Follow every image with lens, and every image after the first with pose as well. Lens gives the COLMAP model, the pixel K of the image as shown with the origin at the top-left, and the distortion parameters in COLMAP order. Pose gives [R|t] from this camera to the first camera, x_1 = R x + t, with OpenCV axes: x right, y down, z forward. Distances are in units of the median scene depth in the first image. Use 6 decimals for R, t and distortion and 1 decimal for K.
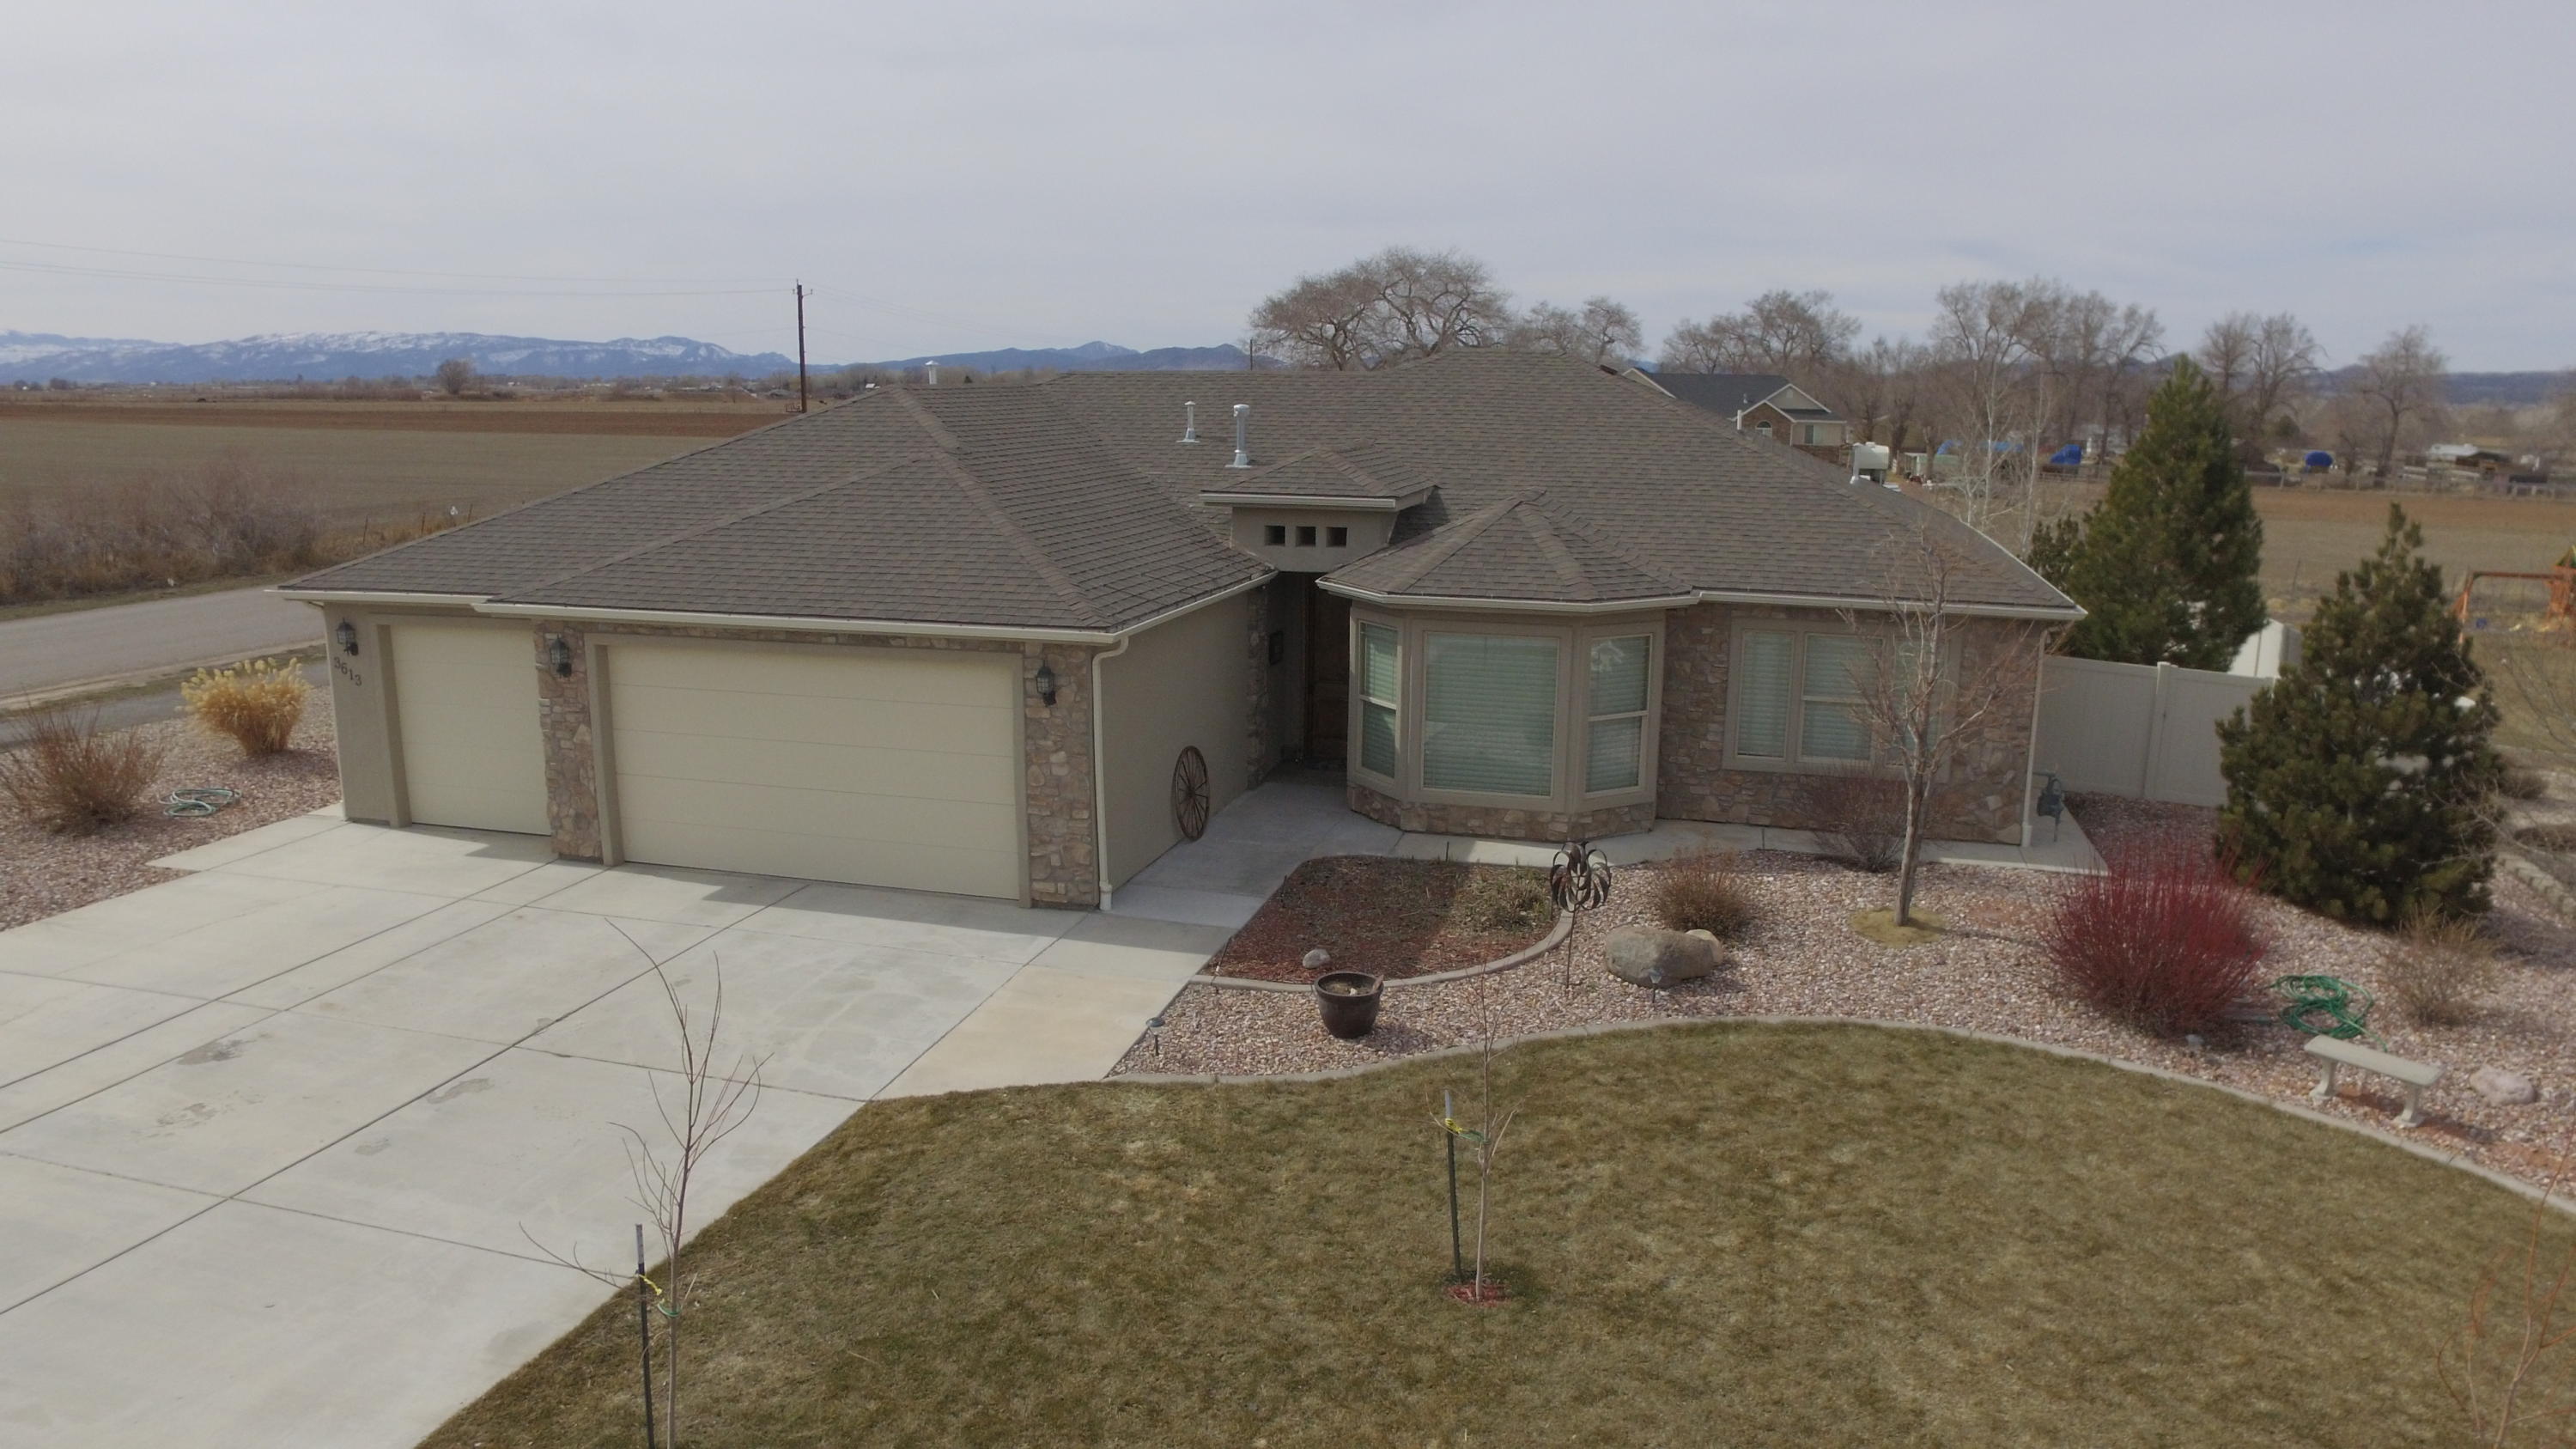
lens RADIAL K [[1681.6, 0, 1289.6], [0, 1681.6, 793.3], [0, 0, 1]] dist [-0.122661, 0.000149]
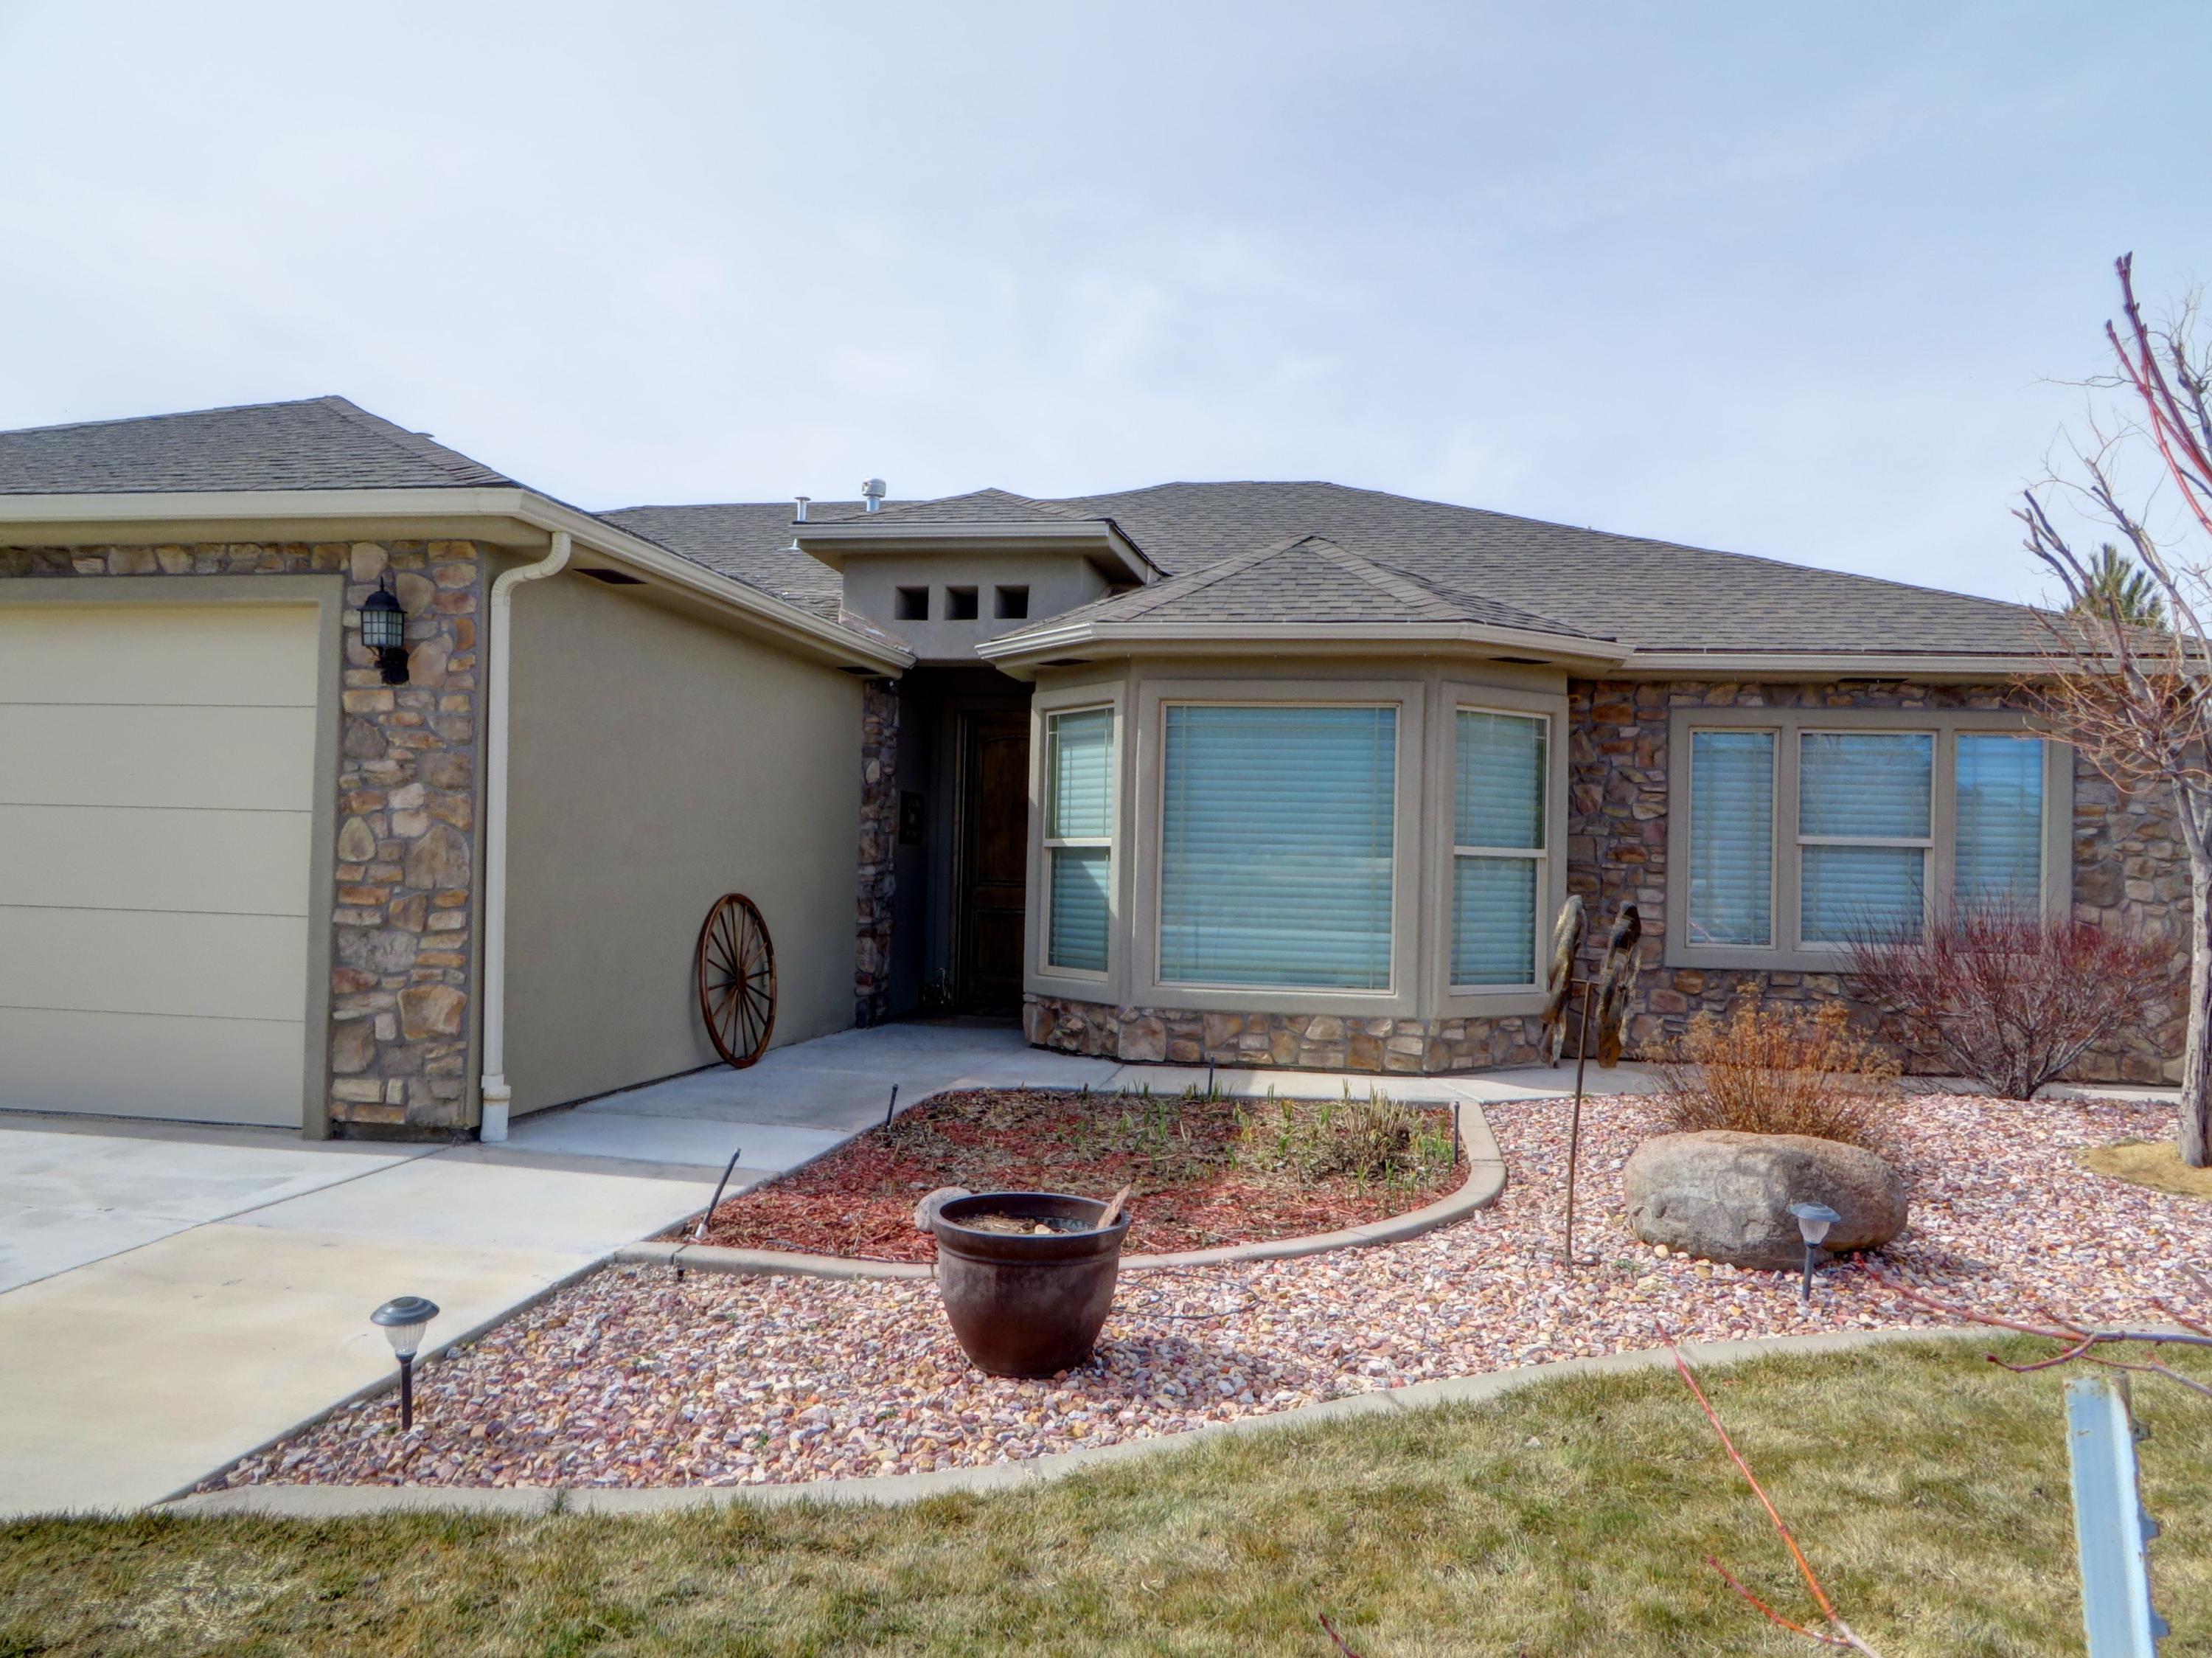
lens RADIAL K [[1633.8, 0, 1118.7], [0, 1633.8, 830.2], [0, 0, 1]] dist [-0.006810, -0.004949]
pose [[0.995561, 0.022971, 0.091277, 0.017664], [0.001214, 0.966549, -0.256479, 0.103047], [-0.094116, 0.255451, 0.962230, 0.544319]]
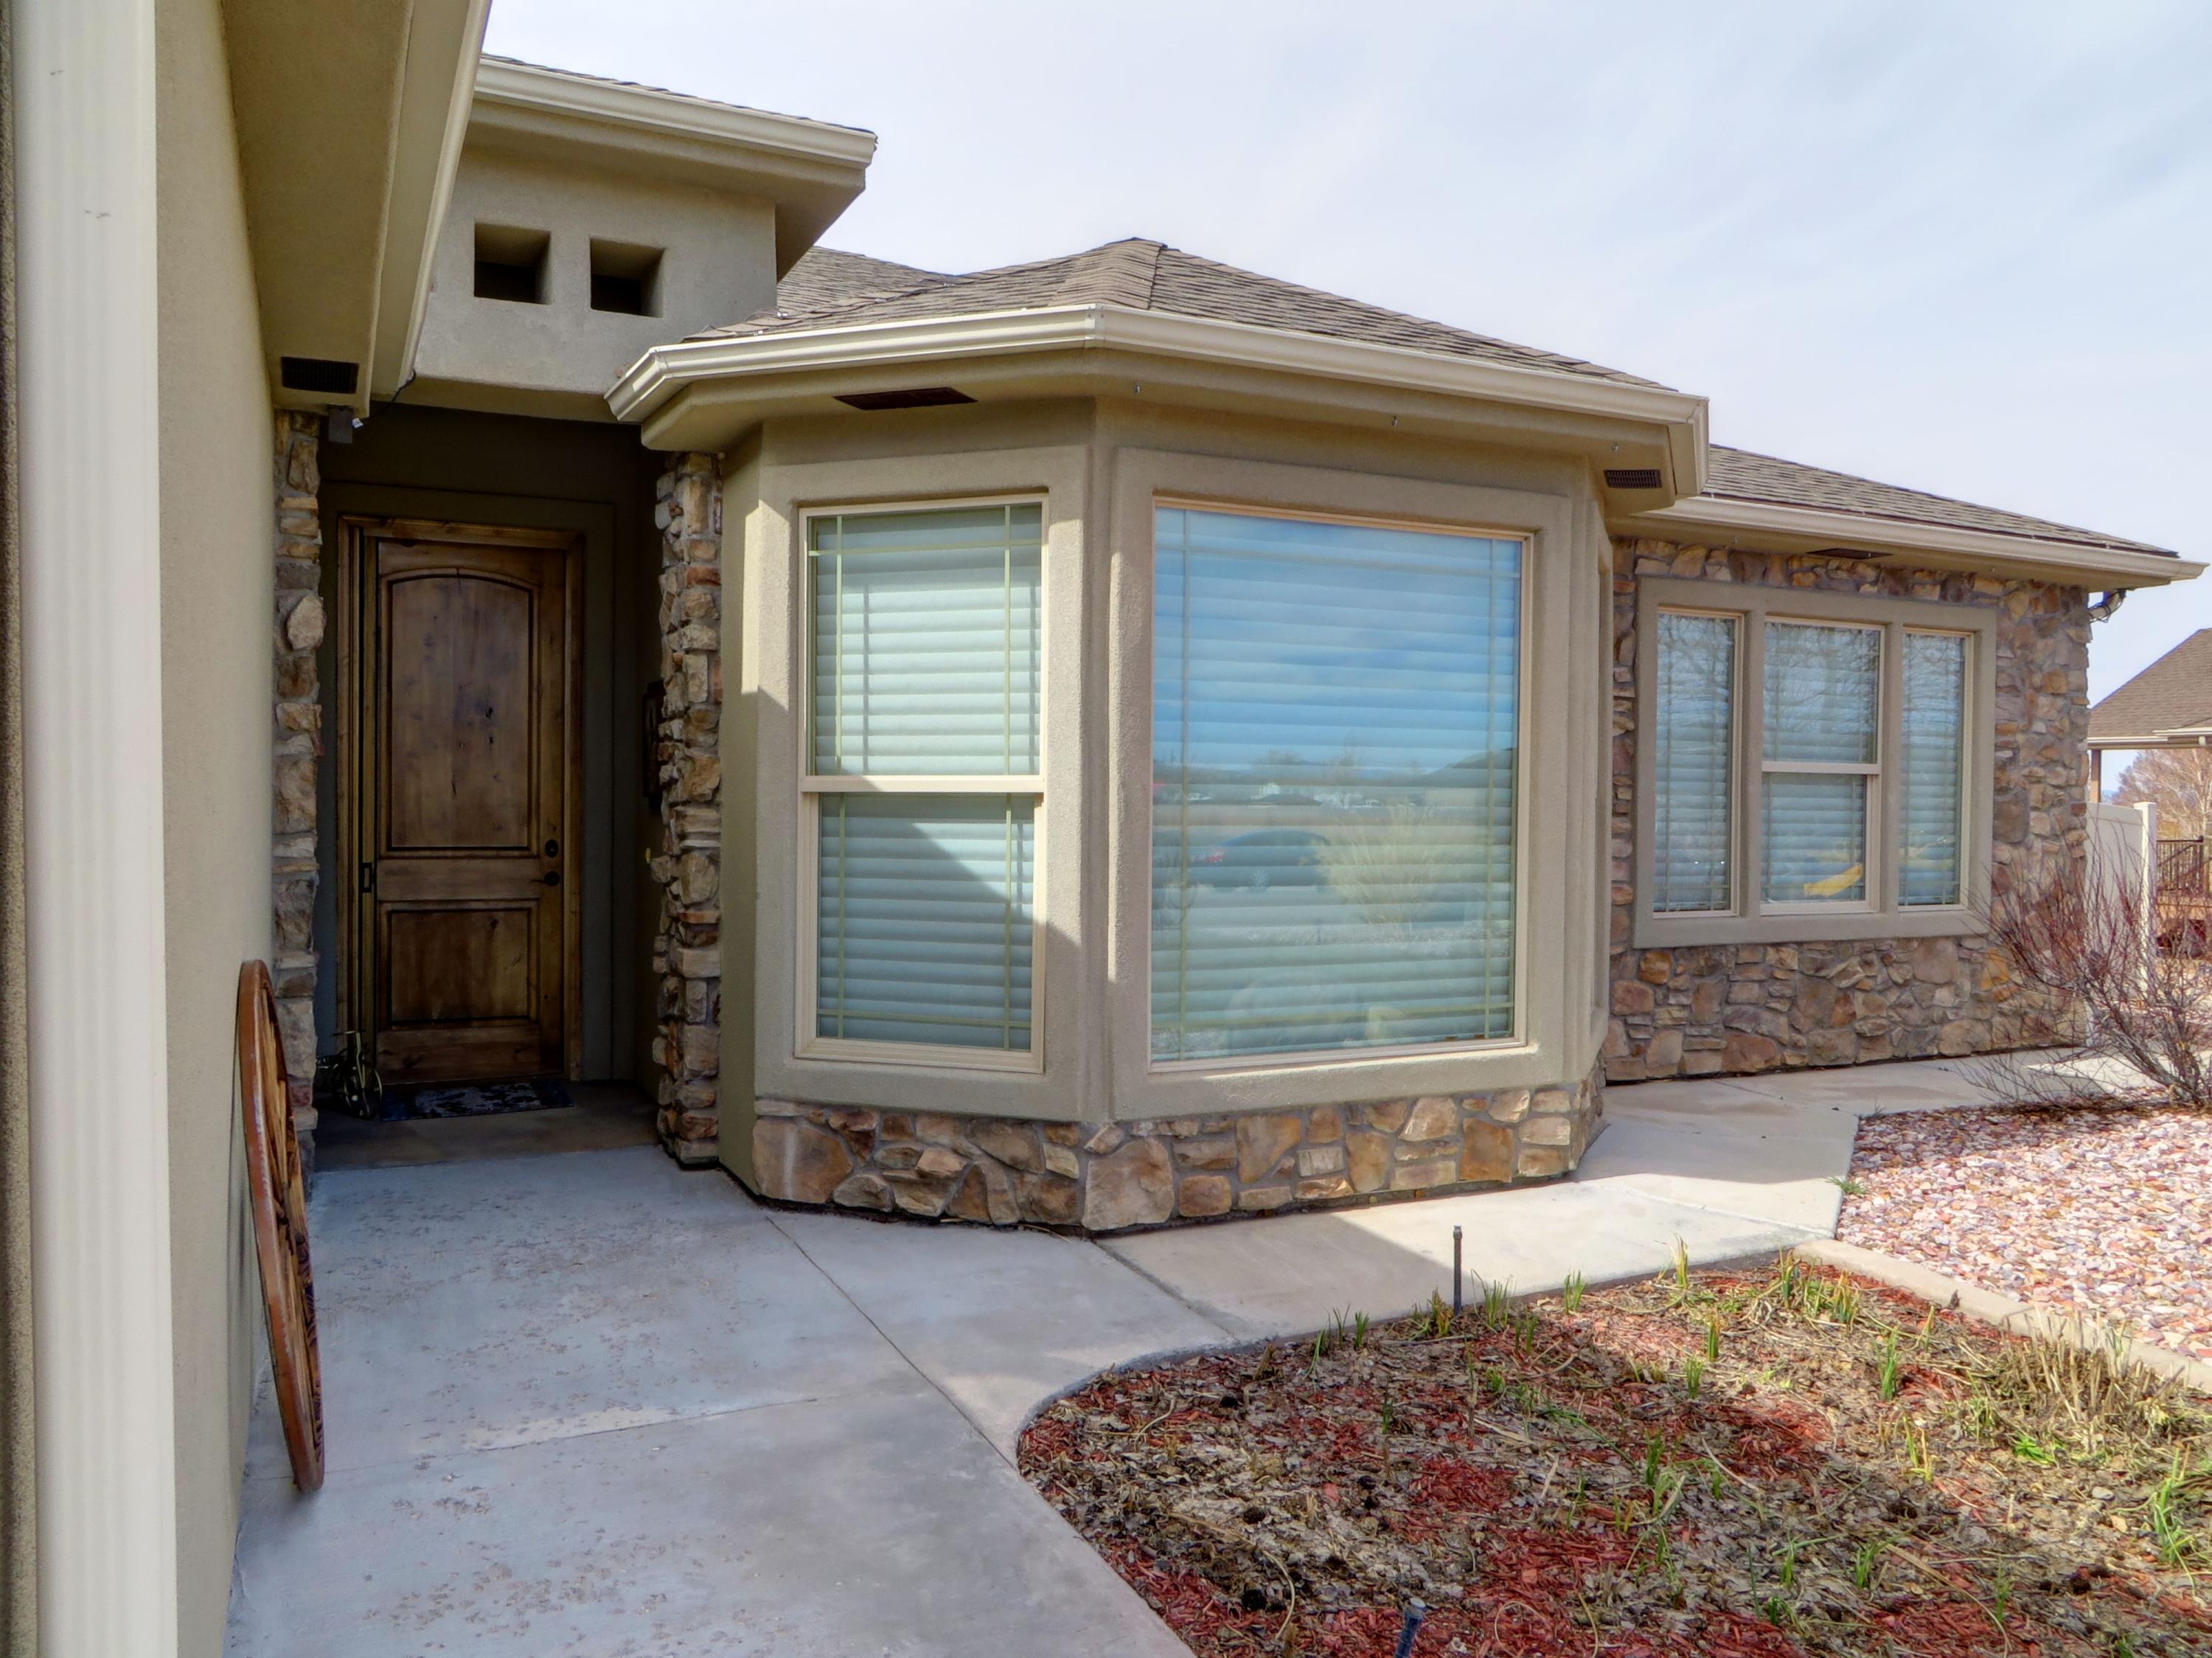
lens RADIAL K [[1645.1, 0, 1106.0], [0, 1645.1, 829.0], [0, 0, 1]] dist [0.001481, -0.001254]
pose [[0.753220, -0.011863, 0.657661, -0.124610], [0.148127, 0.977214, -0.152023, -0.001221], [-0.640872, 0.211924, 0.737815, 0.933383]]
